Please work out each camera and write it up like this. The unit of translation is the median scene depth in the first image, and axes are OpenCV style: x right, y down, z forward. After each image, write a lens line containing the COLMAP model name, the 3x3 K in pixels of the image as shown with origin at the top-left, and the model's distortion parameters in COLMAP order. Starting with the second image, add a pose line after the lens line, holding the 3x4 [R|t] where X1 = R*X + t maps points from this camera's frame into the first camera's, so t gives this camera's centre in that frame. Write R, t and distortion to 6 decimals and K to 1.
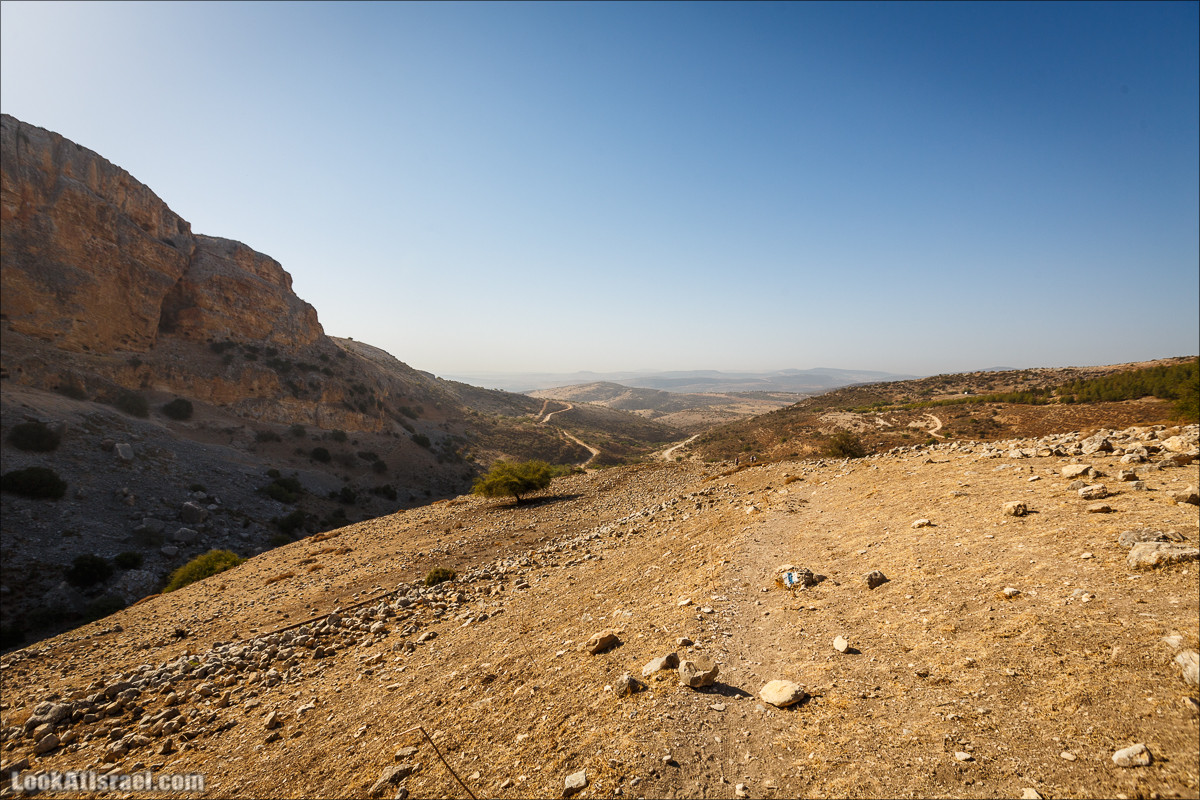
lens RADIAL K [[528.9, 0, 590.9], [0, 528.9, 392.0], [0, 0, 1]] dist [-0.003112, 0.000536]
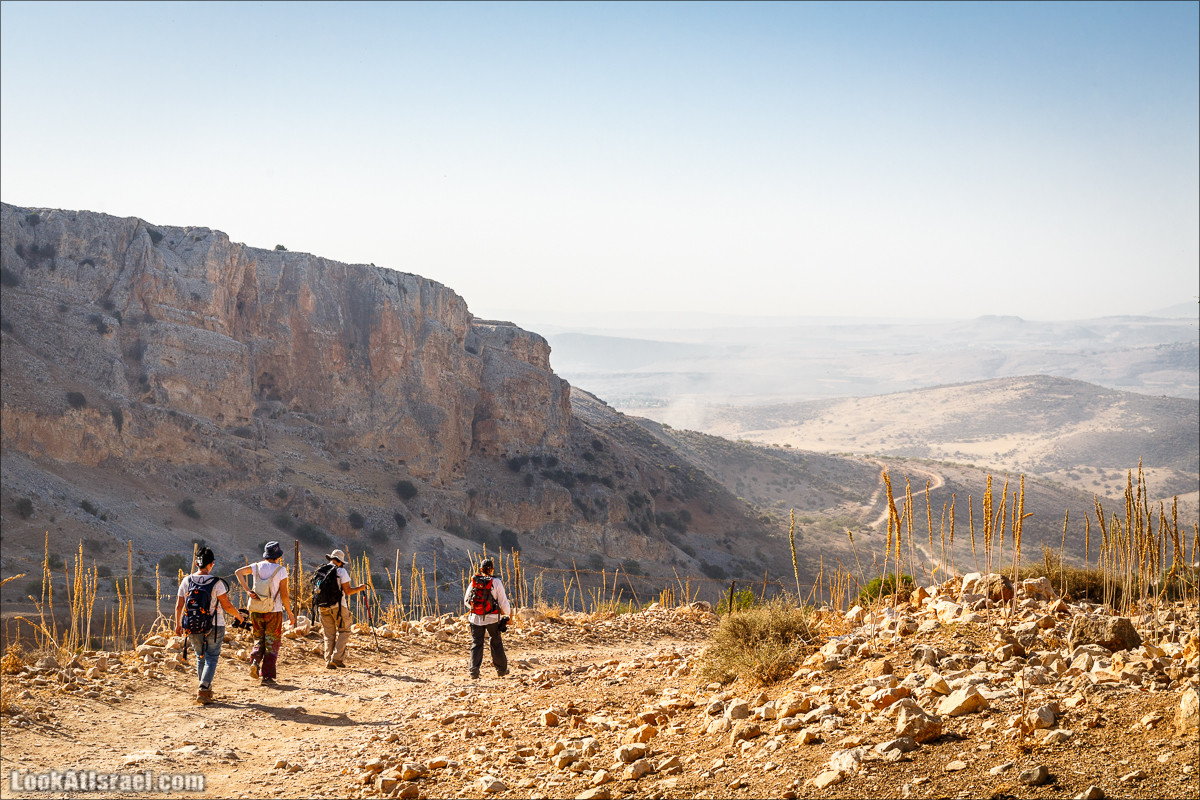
lens RADIAL K [[1709.9, 0, 596.4], [0, 1709.9, 397.0], [0, 0, 1]] dist [-0.025379, 0.000000]
pose [[0.970367, 0.006914, -0.241538, 0.090165], [-0.003121, 0.999866, 0.016082, -0.209253], [0.241617, -0.014851, 0.970258, -1.470680]]
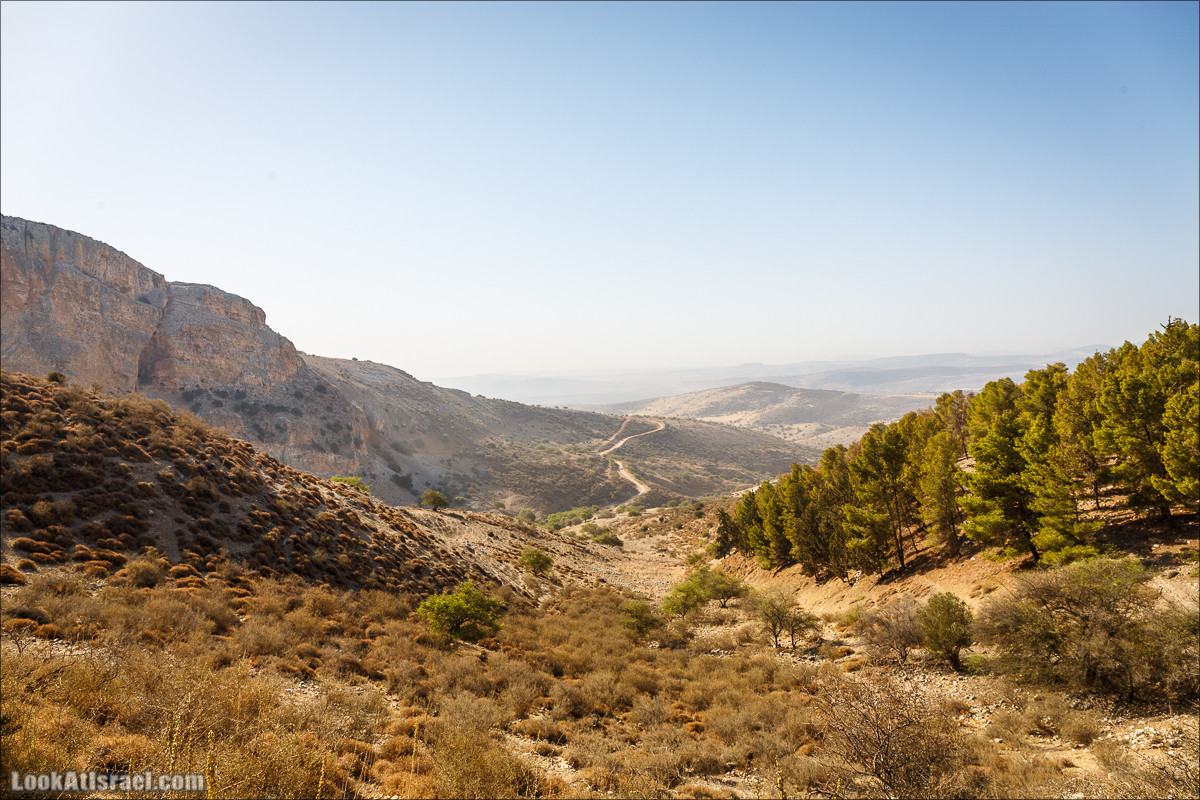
lens RADIAL K [[800.4, 0, 597.8], [0, 800.4, 396.3], [0, 0, 1]] dist [-0.018987, -0.009115]
pose [[0.976836, -0.035564, -0.211013, 0.354884], [0.035670, 0.999358, -0.003307, -0.042848], [0.210996, -0.004296, 0.977478, -0.311039]]
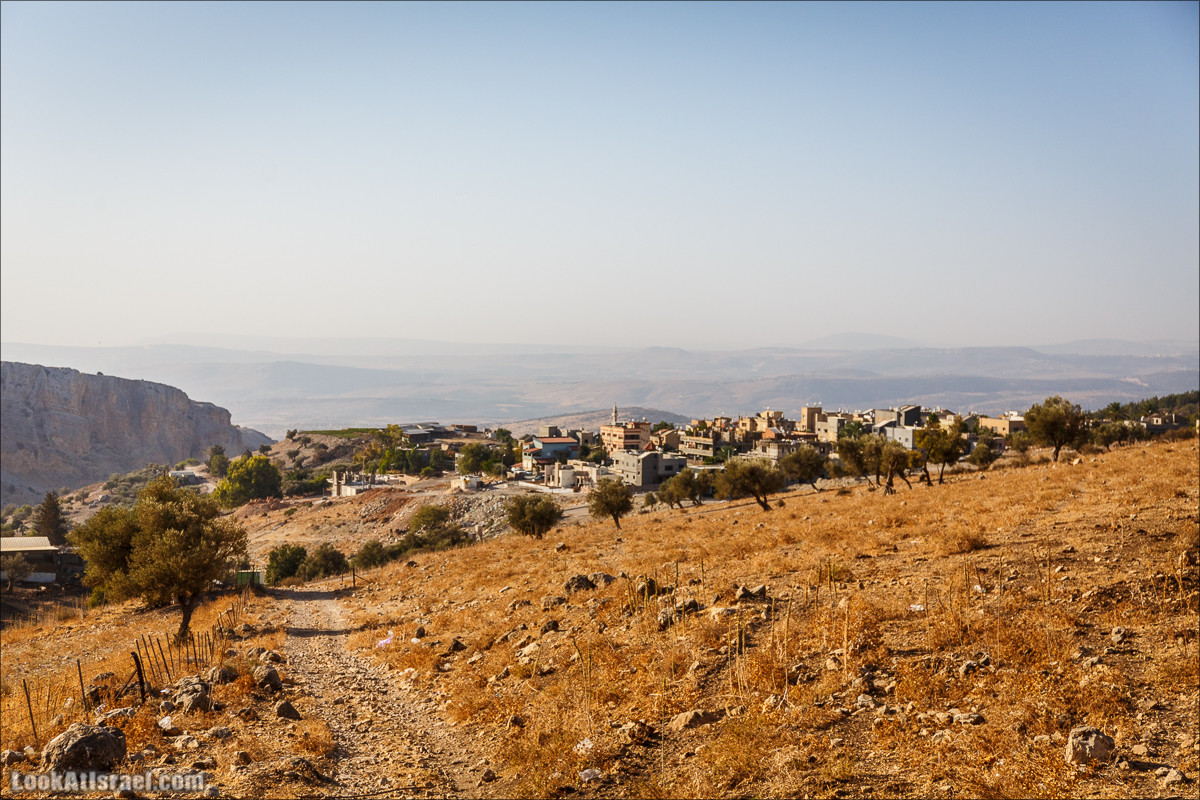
lens RADIAL K [[1624.0, 0, 600.0], [0, 1624.0, 401.4], [0, 0, 1]] dist [-0.049100, 0.000000]
pose [[0.997251, 0.008594, -0.073603, 0.879155], [-0.008046, 0.999938, 0.007732, -0.330535], [0.073665, -0.007119, 0.997258, -3.802885]]
